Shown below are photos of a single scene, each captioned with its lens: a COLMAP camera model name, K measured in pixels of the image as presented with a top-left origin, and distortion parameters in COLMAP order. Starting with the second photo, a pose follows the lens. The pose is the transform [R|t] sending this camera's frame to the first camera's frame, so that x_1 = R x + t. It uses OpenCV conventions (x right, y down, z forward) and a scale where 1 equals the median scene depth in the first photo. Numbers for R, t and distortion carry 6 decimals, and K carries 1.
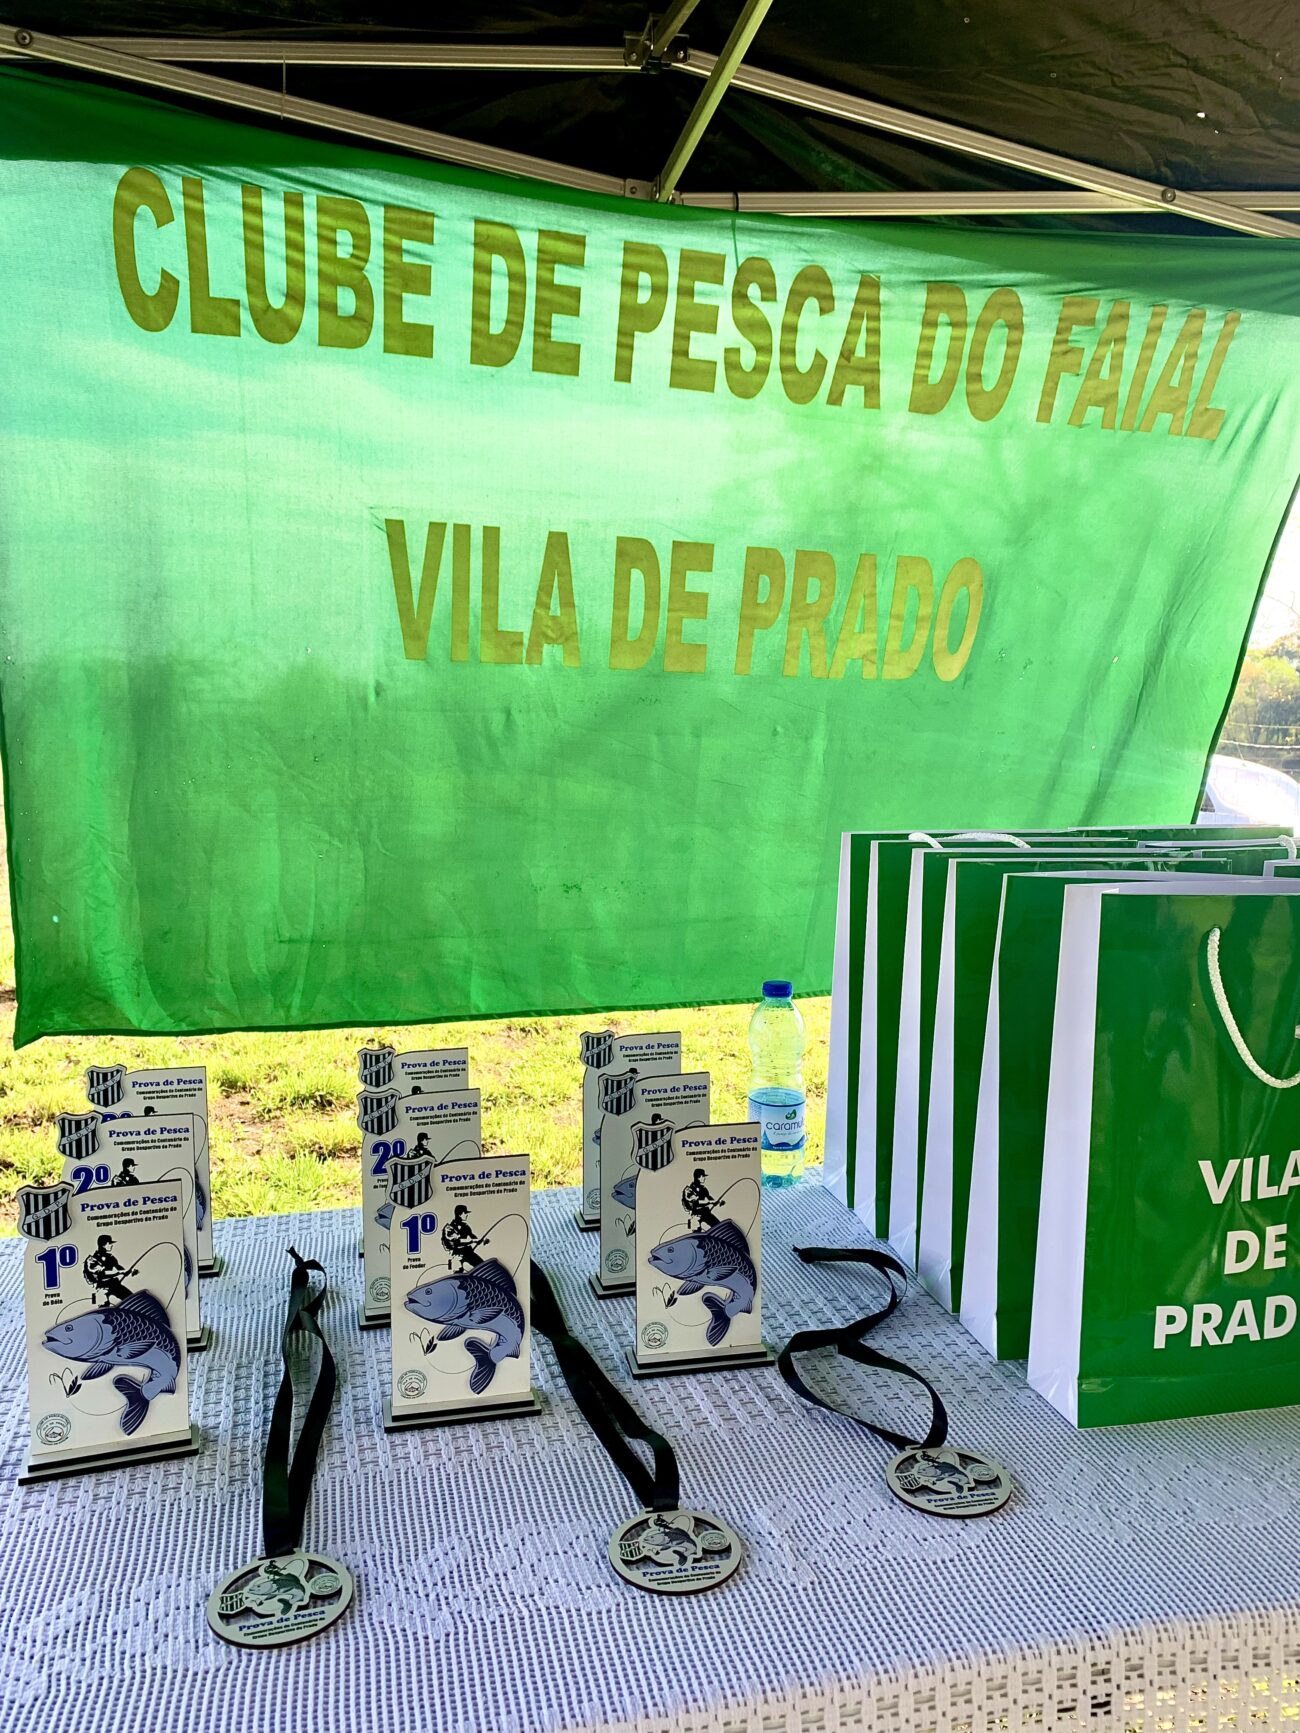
lens RADIAL K [[1343.3, 0, 650.0], [0, 1343.3, 866.5], [0, 0, 1]] dist [0.002835, 0.003130]
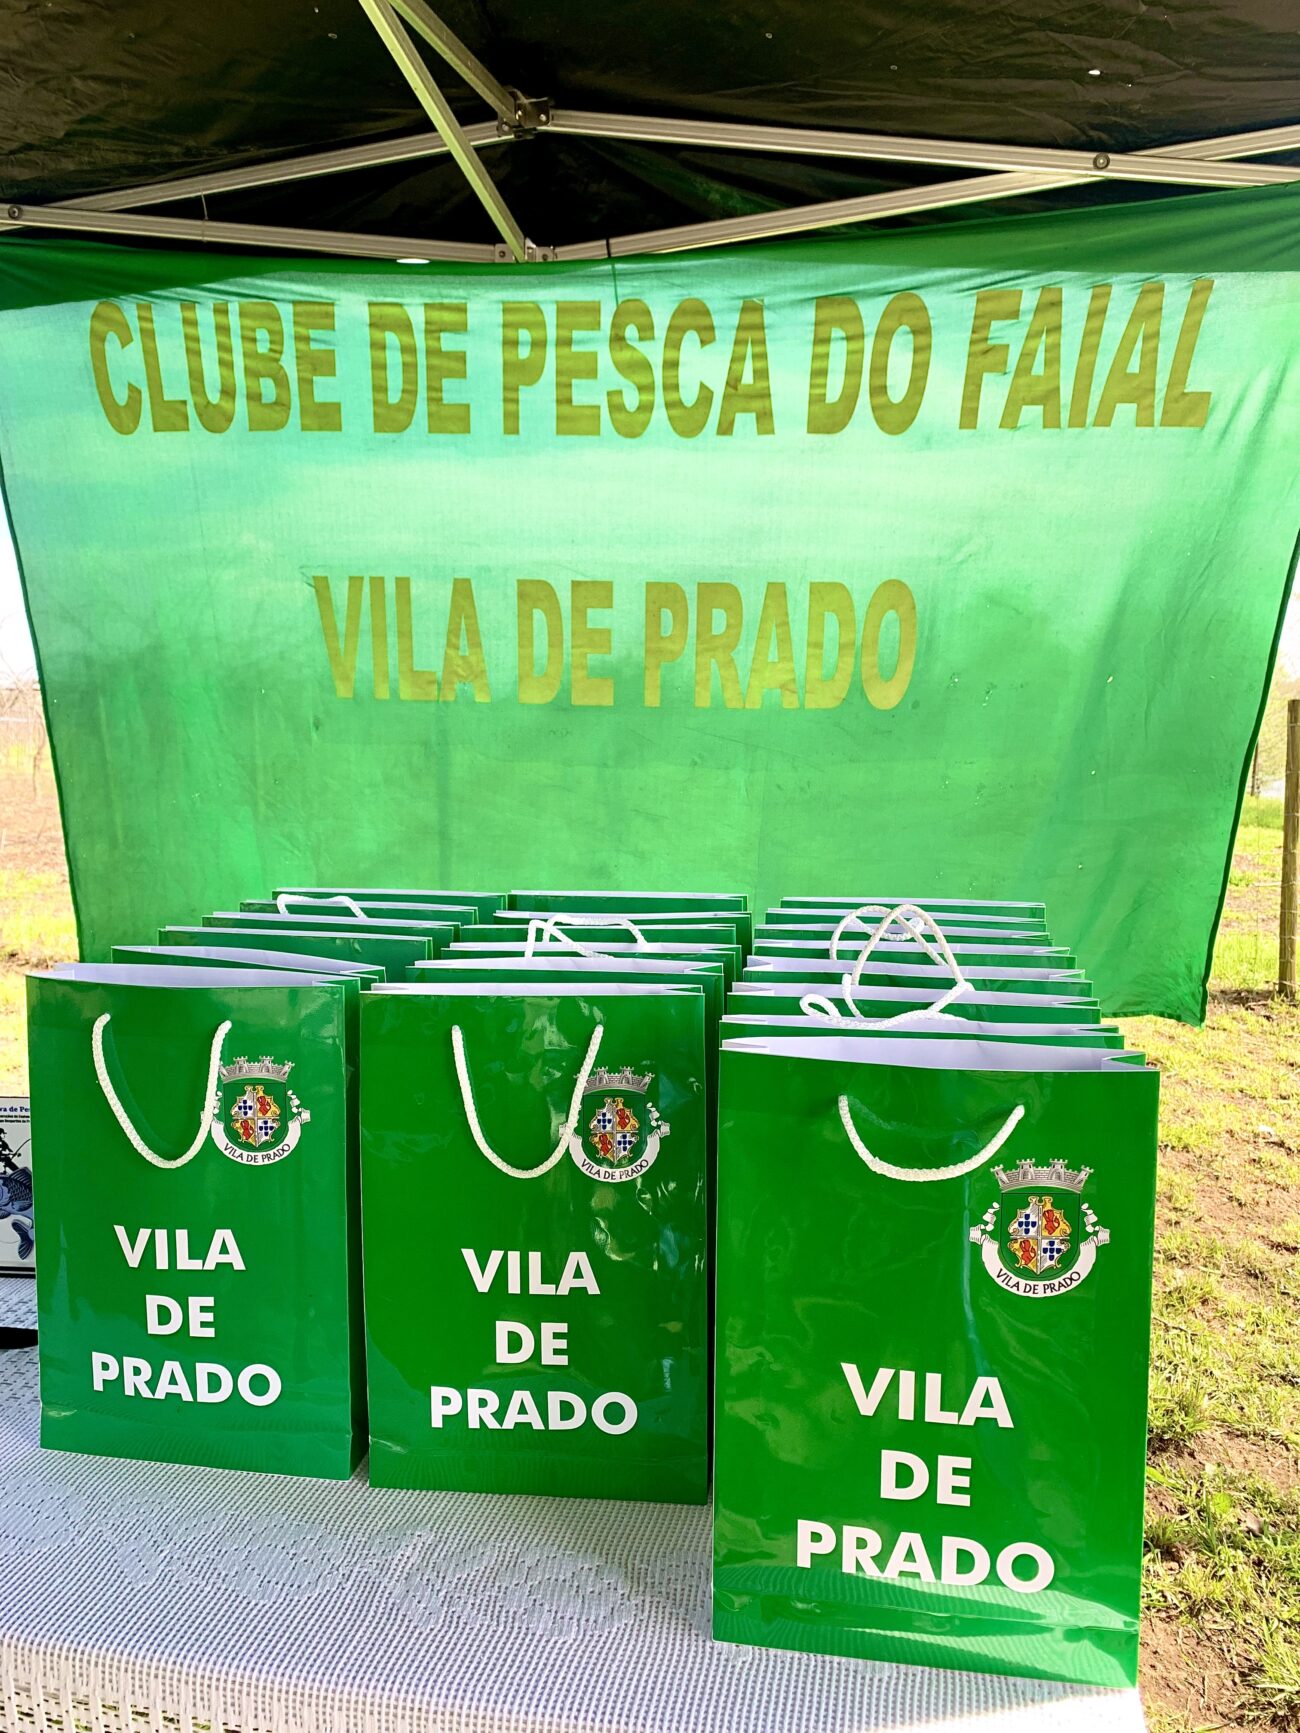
lens RADIAL K [[1343.3, 0, 650.0], [0, 1343.3, 866.5], [0, 0, 1]] dist [0.002835, 0.003130]
pose [[0.917313, 0.038031, -0.396346, 0.513712], [-0.033070, 0.999266, 0.019344, -0.045160], [0.396791, -0.004637, 0.917897, 0.071691]]
